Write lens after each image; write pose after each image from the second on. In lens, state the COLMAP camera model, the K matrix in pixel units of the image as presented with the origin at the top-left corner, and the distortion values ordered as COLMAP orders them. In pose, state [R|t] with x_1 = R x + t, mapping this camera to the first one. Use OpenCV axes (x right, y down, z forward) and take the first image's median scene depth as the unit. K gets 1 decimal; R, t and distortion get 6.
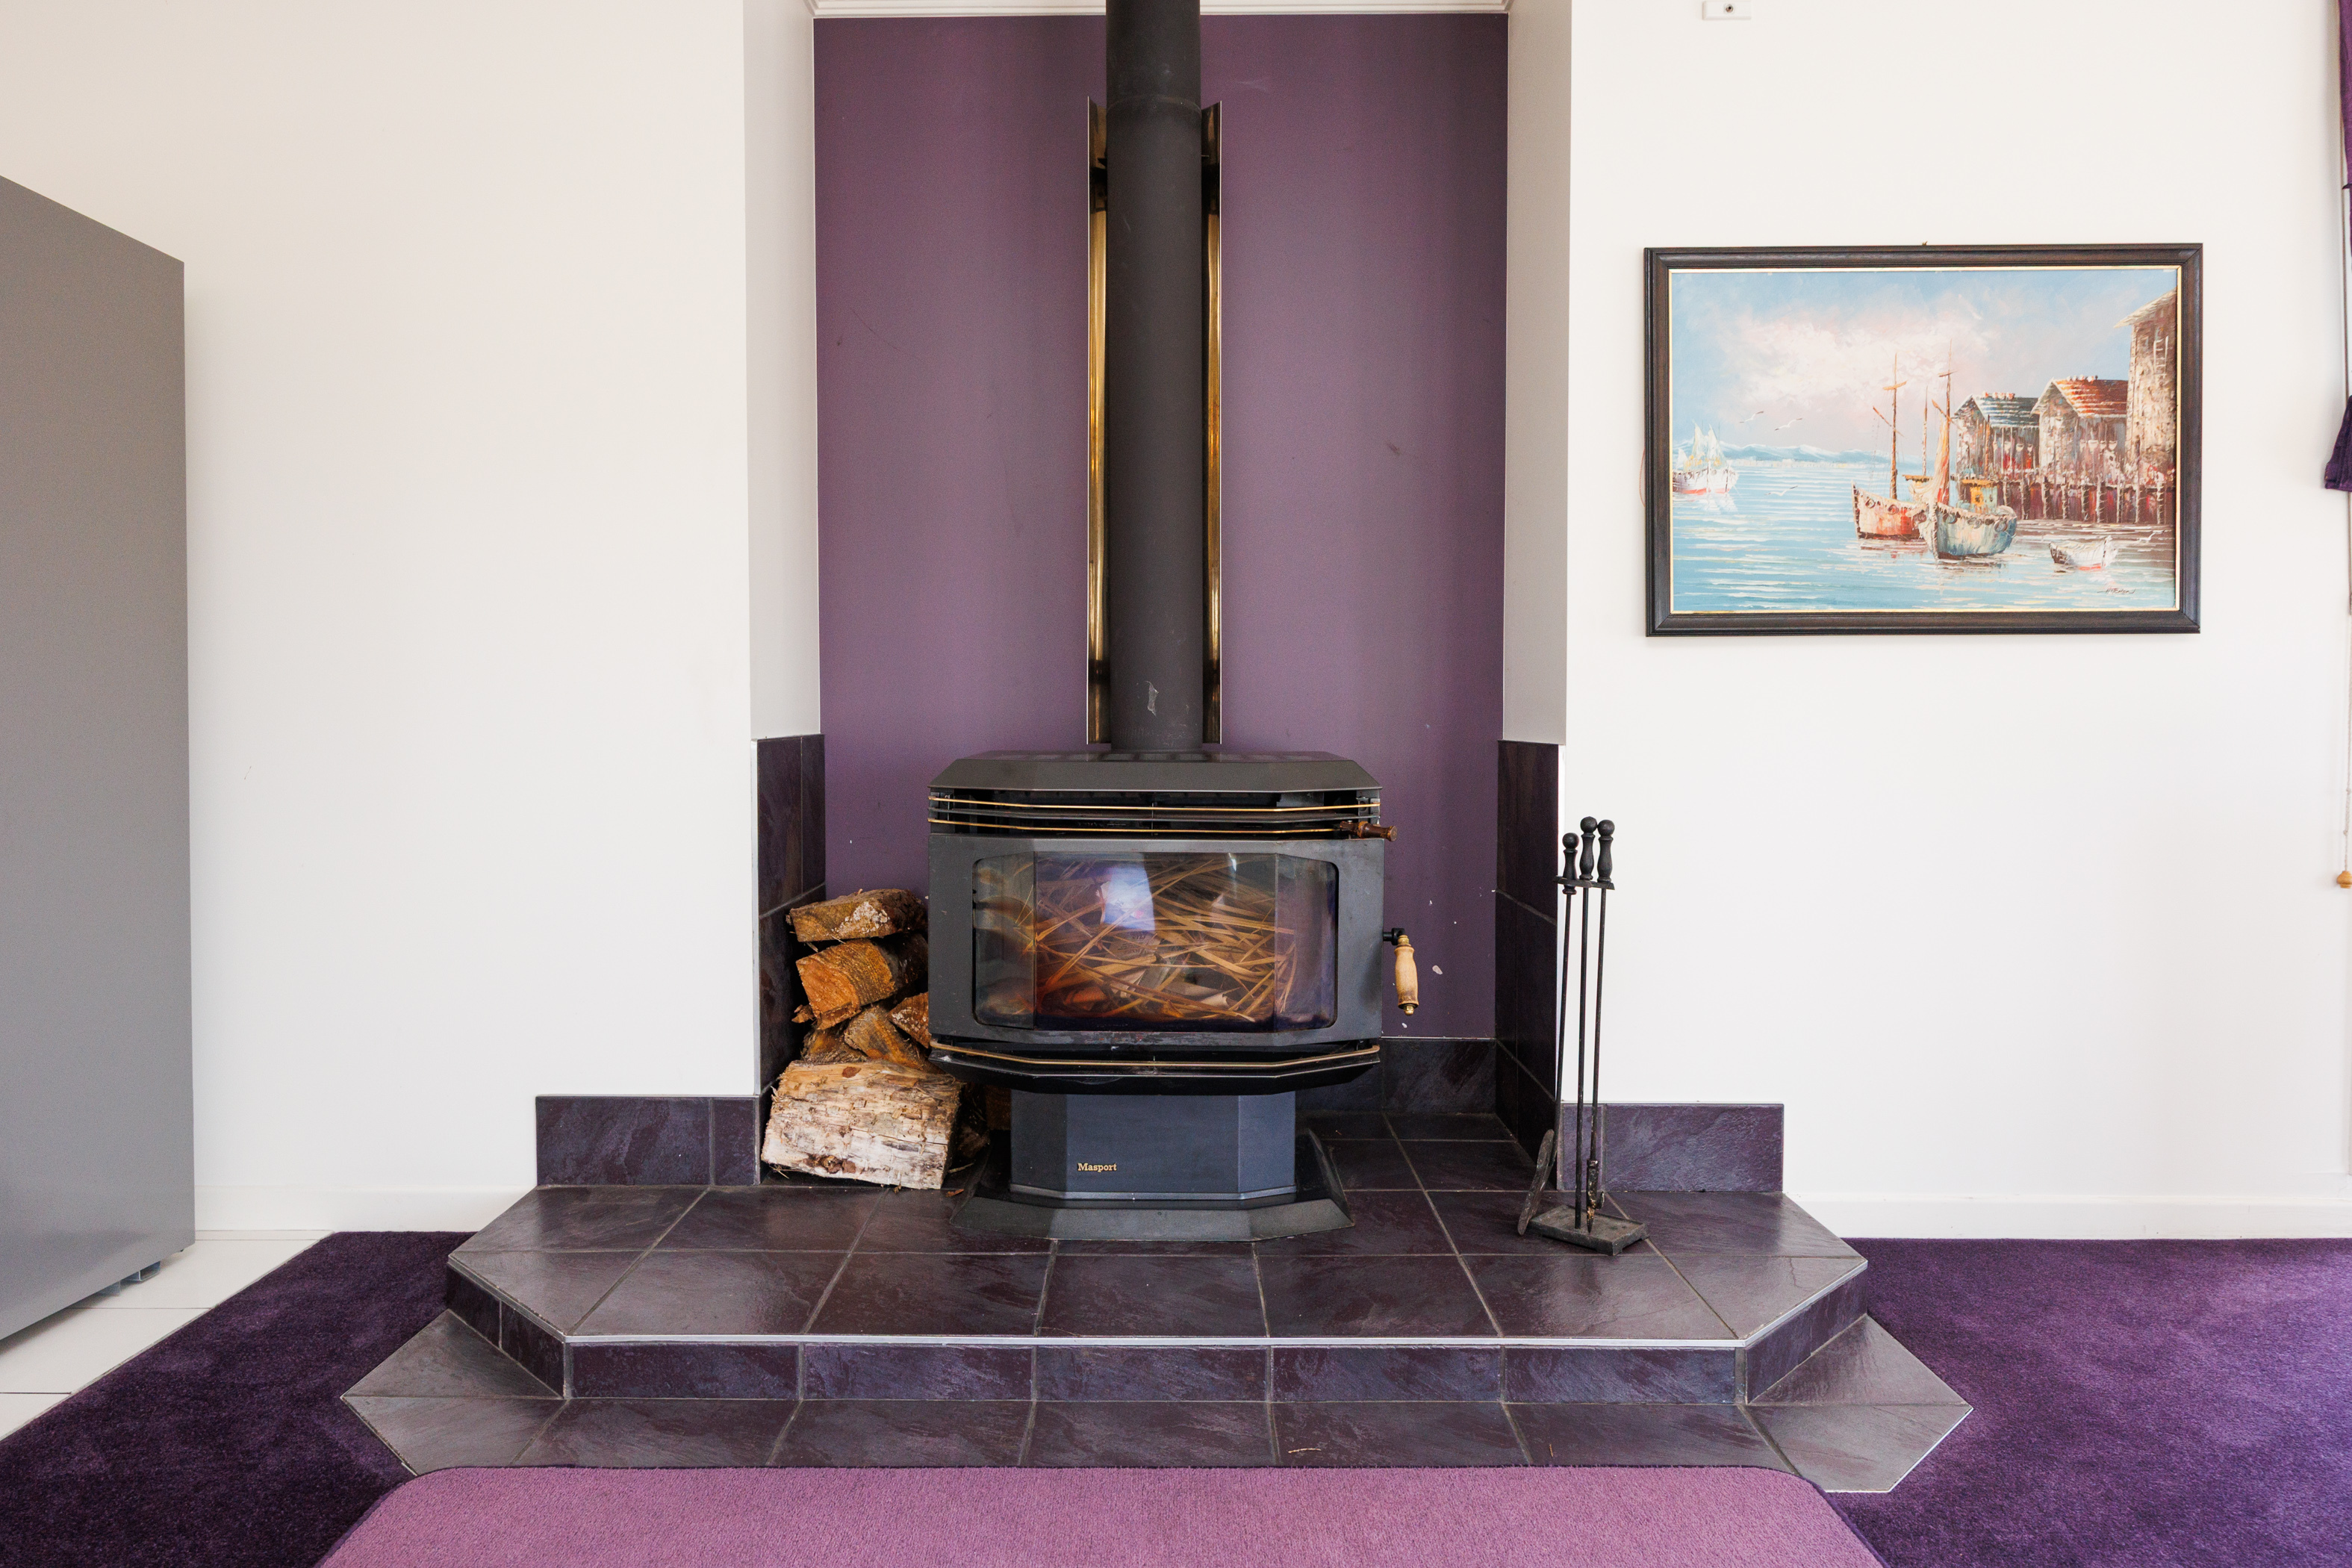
lens RADIAL K [[1529.5, 0, 1247.1], [0, 1529.5, 743.9], [0, 0, 1]] dist [0.004701, 0.000988]
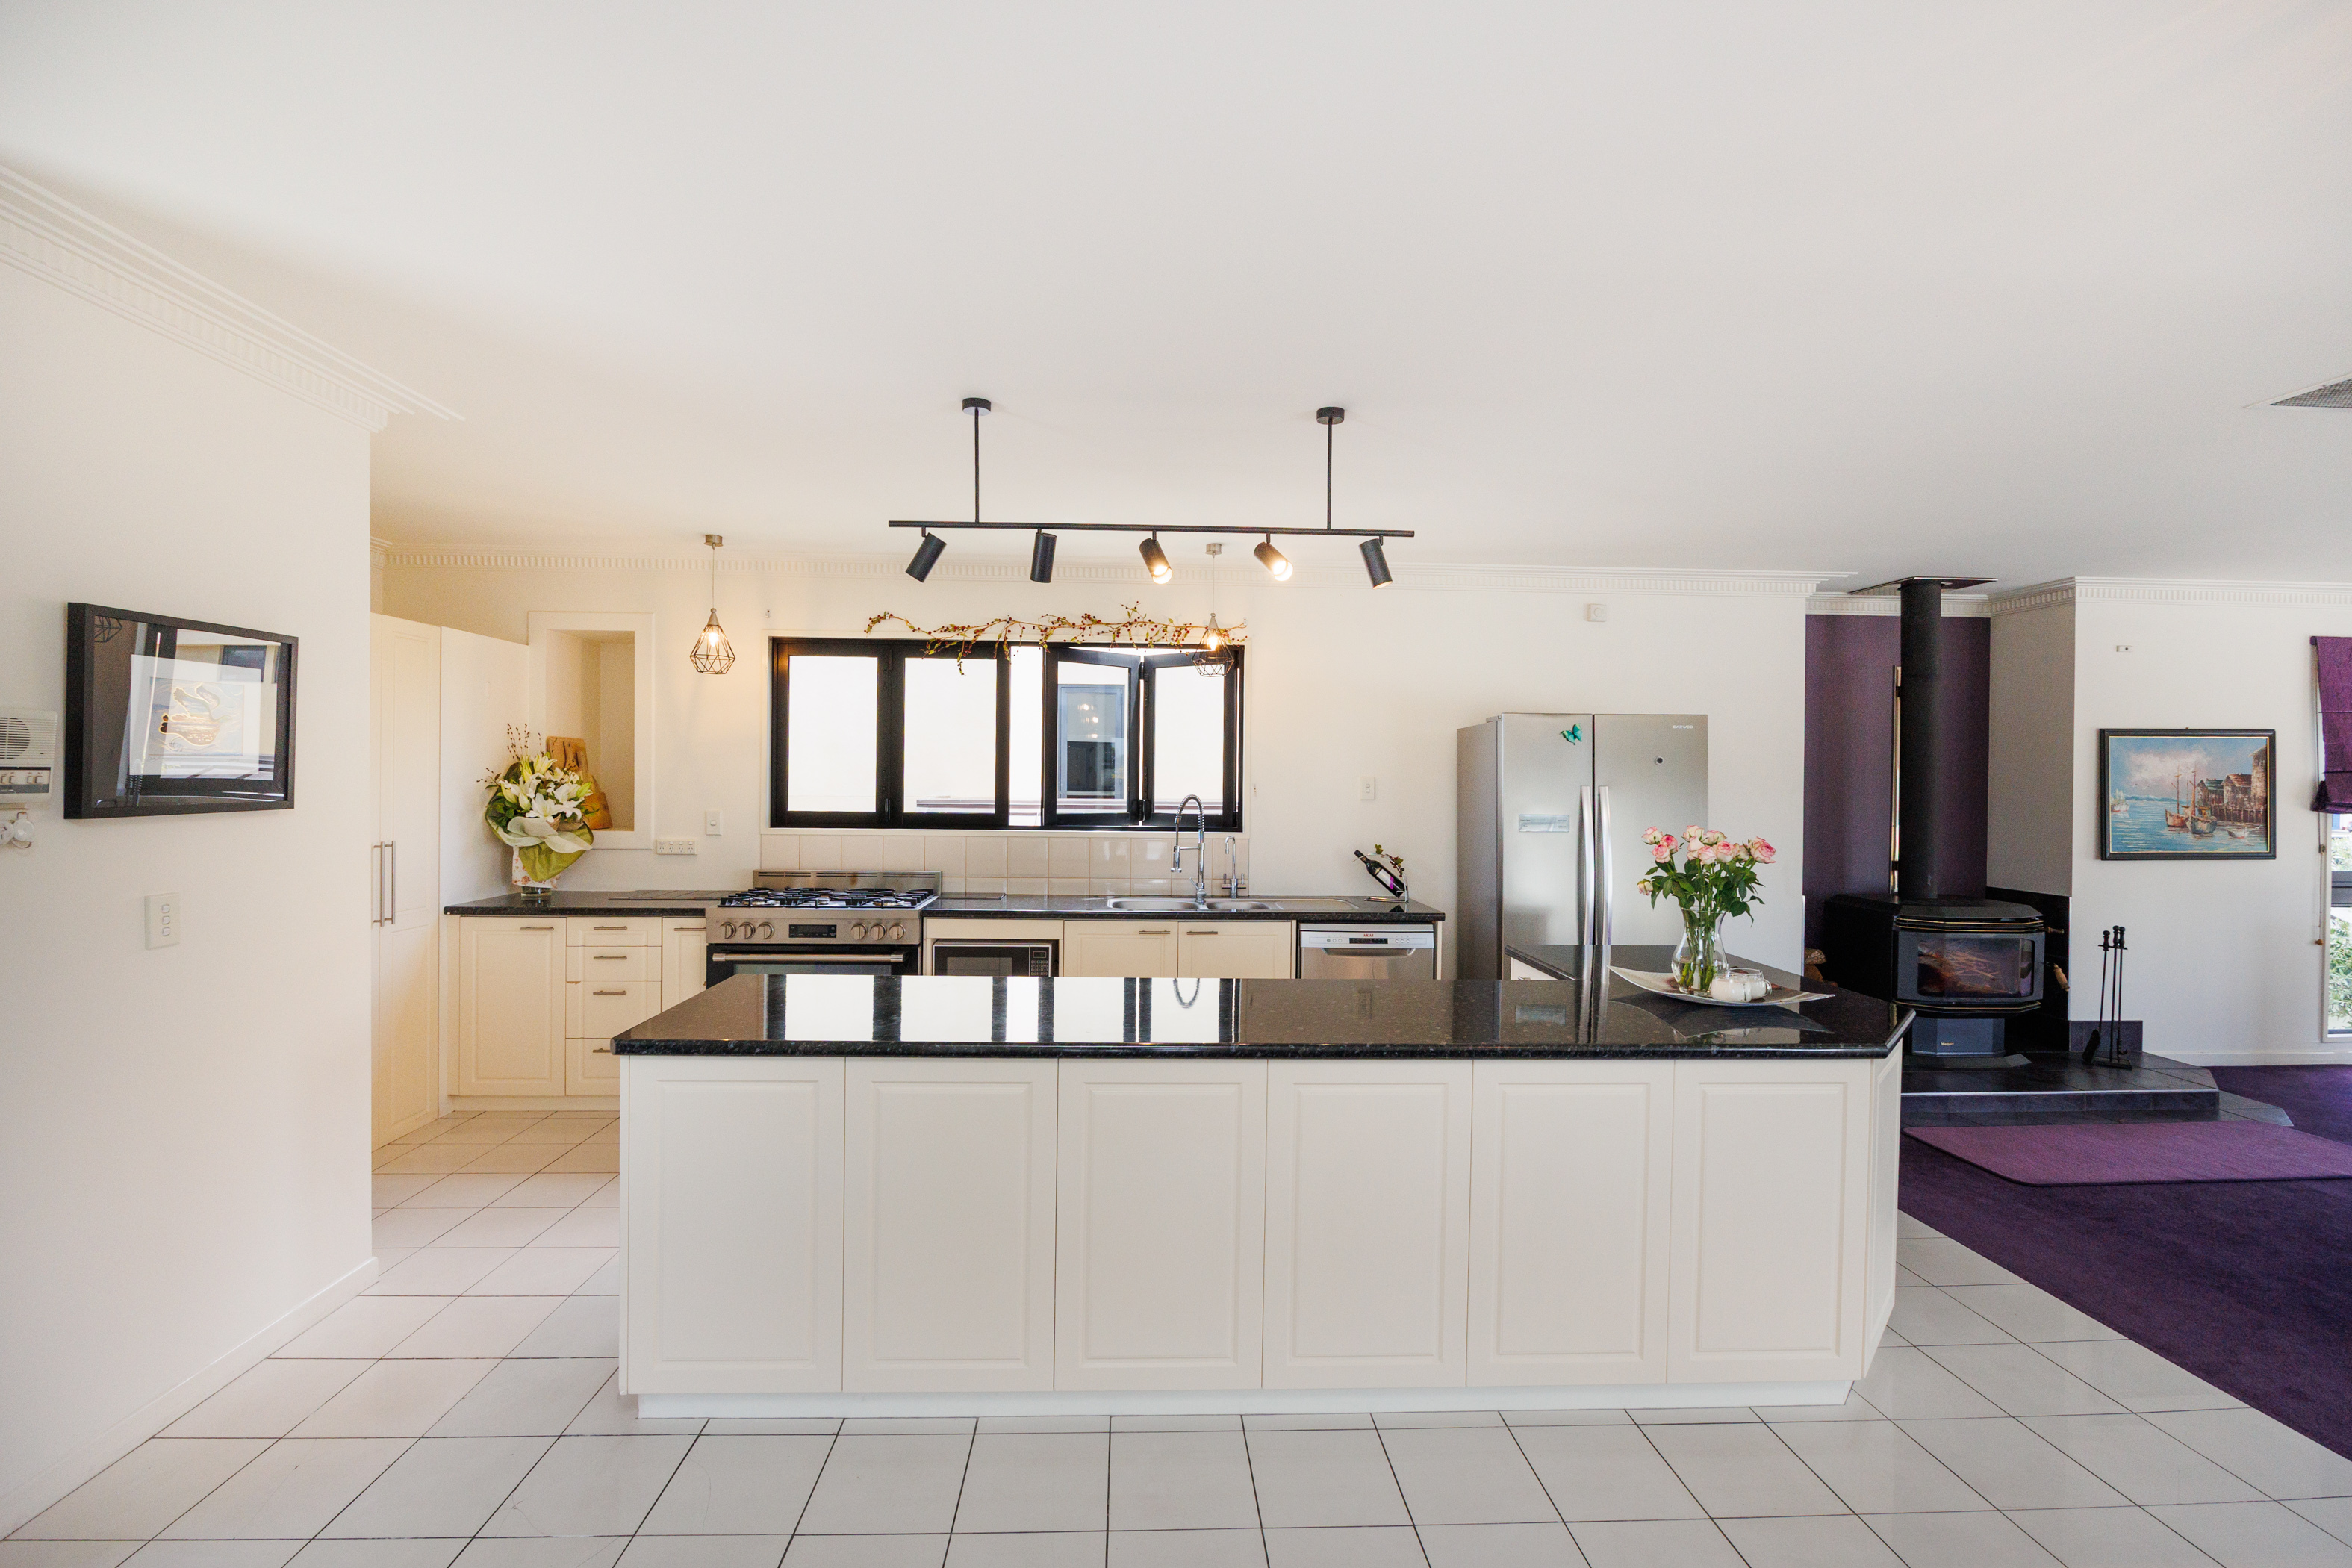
lens RADIAL K [[1047.2, 0, 1172.3], [0, 1047.2, 782.9], [0, 0, 1]] dist [-0.005313, -0.000634]
pose [[0.997871, 0.007020, 0.064837, -1.641546], [-0.005840, 0.999814, -0.018378, -0.171389], [-0.064954, 0.017960, 0.997727, -0.875413]]
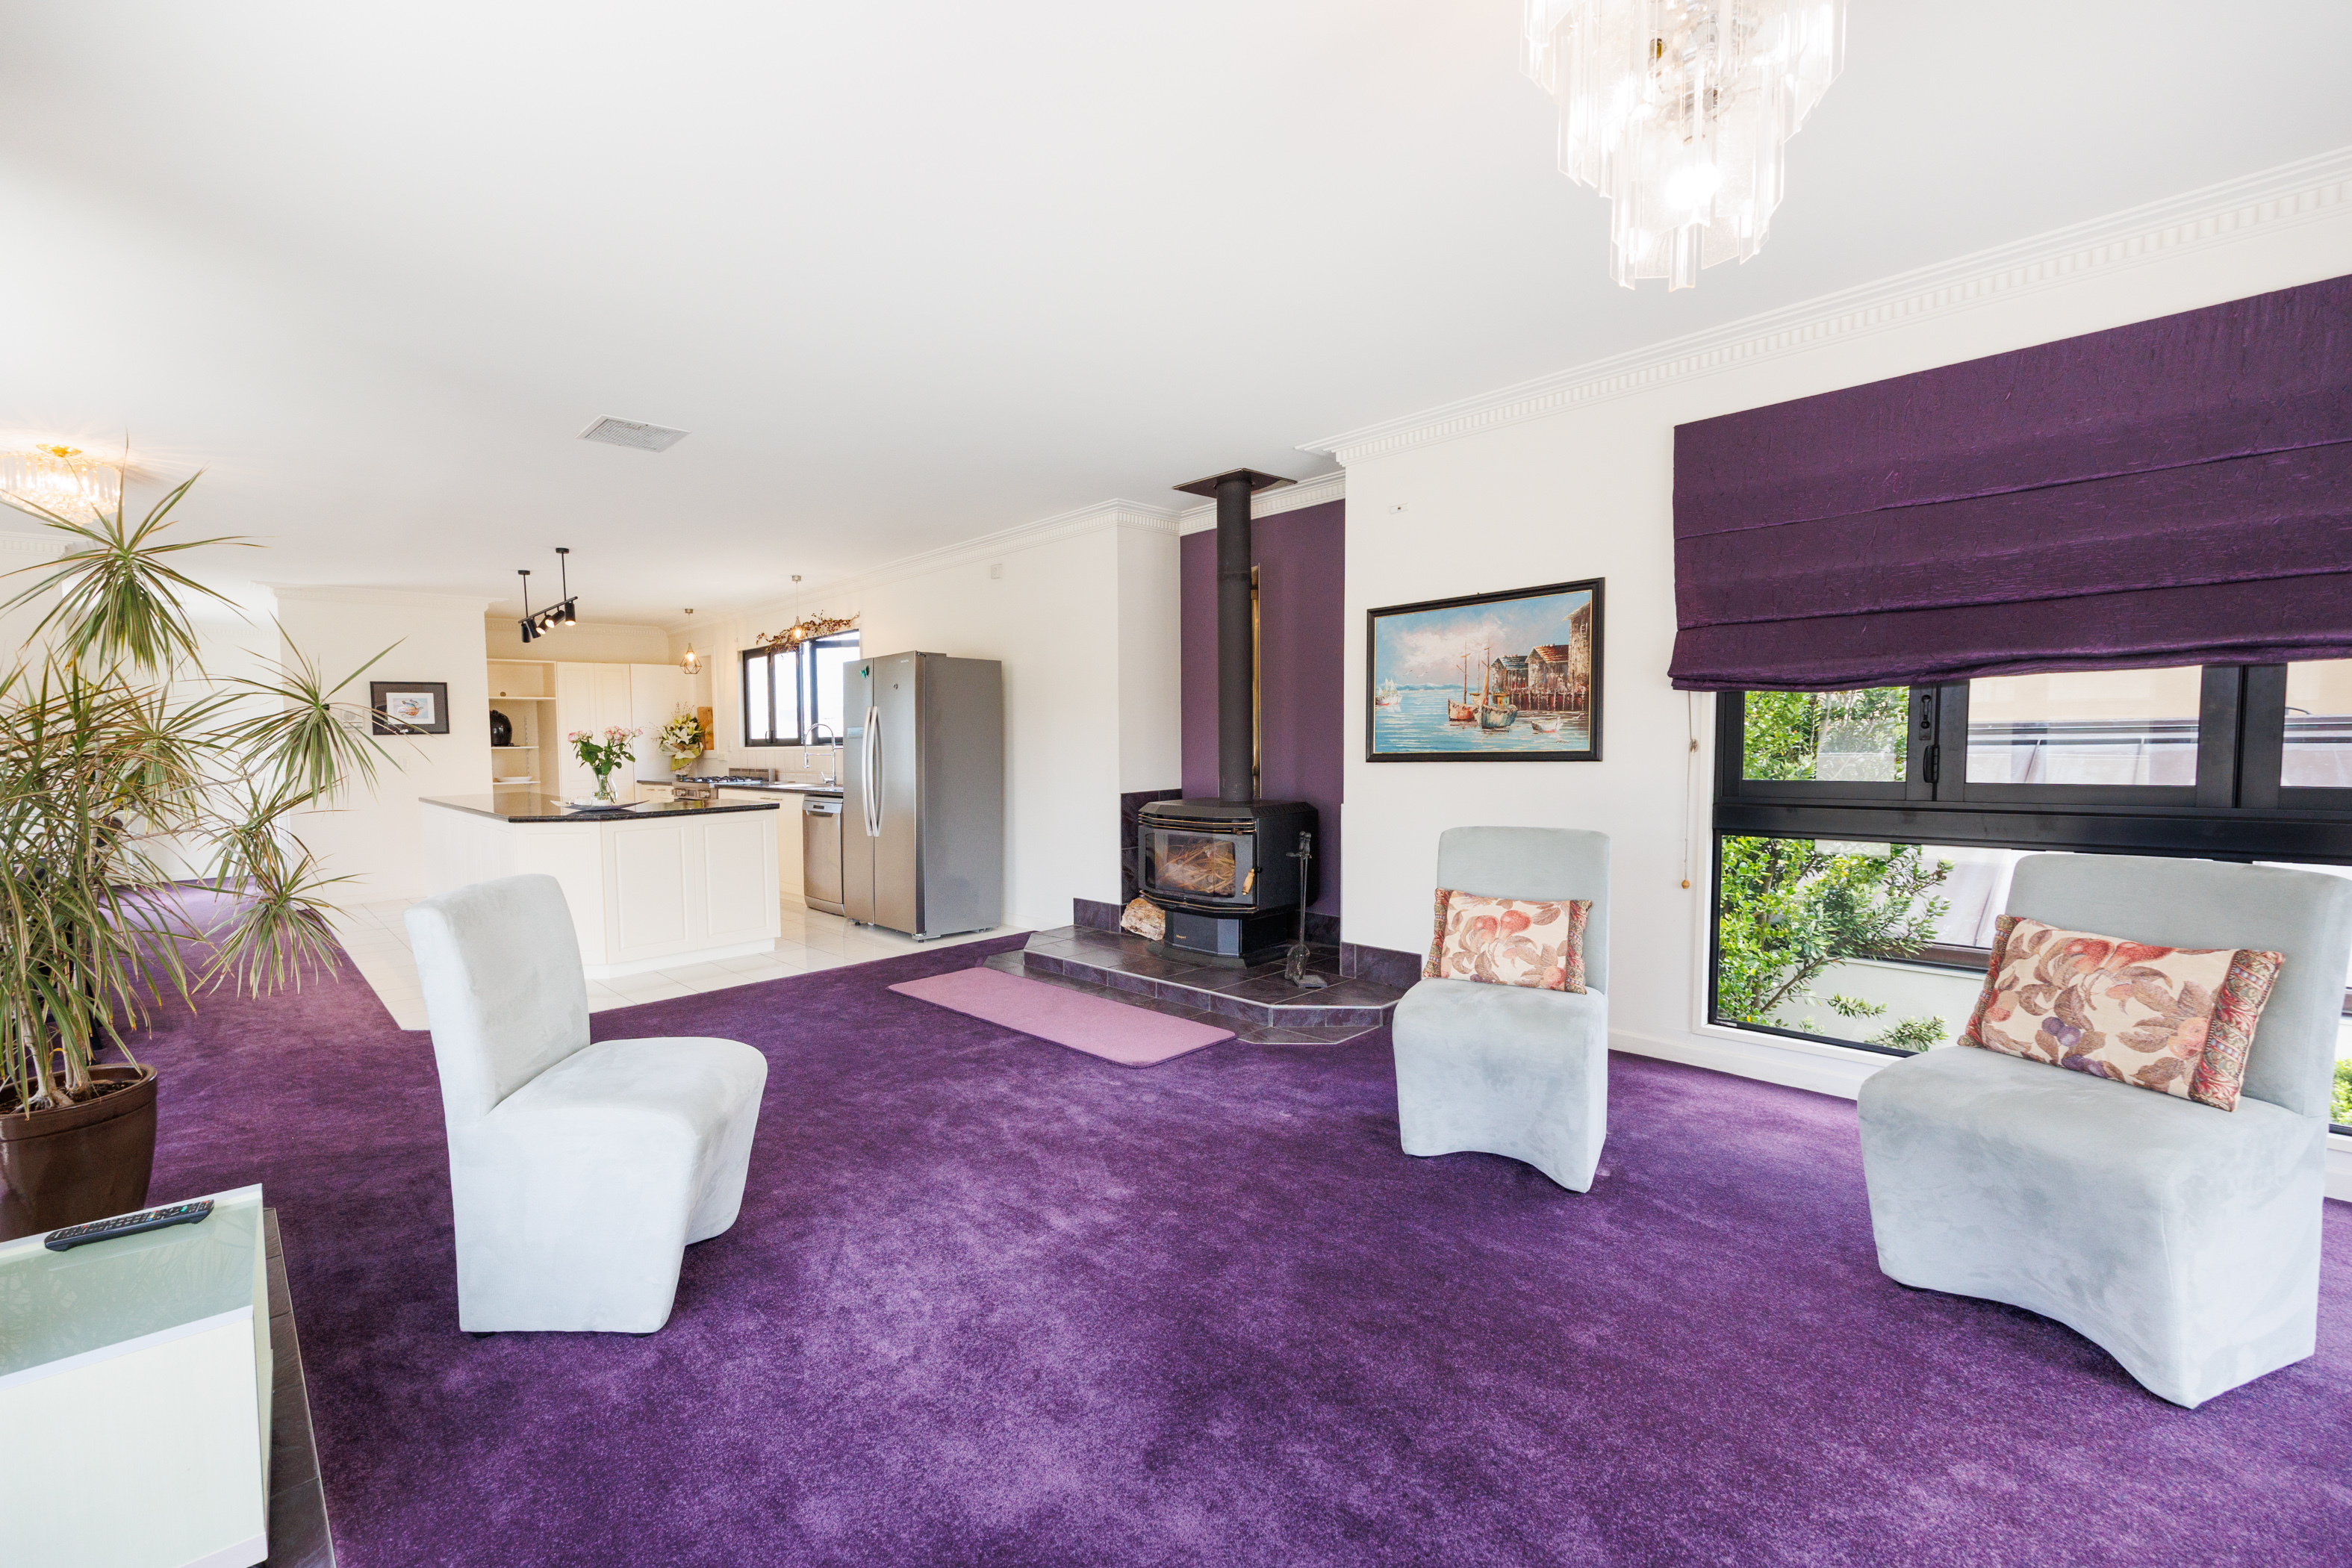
lens RADIAL K [[932.4, 0, 1100.5], [0, 932.4, 790.3], [0, 0, 1]] dist [0.001846, 0.000022]
pose [[0.708312, 0.021613, -0.705568, 1.042202], [0.002170, 0.999460, 0.032794, -0.075410], [0.705896, -0.024759, 0.707883, -0.413018]]
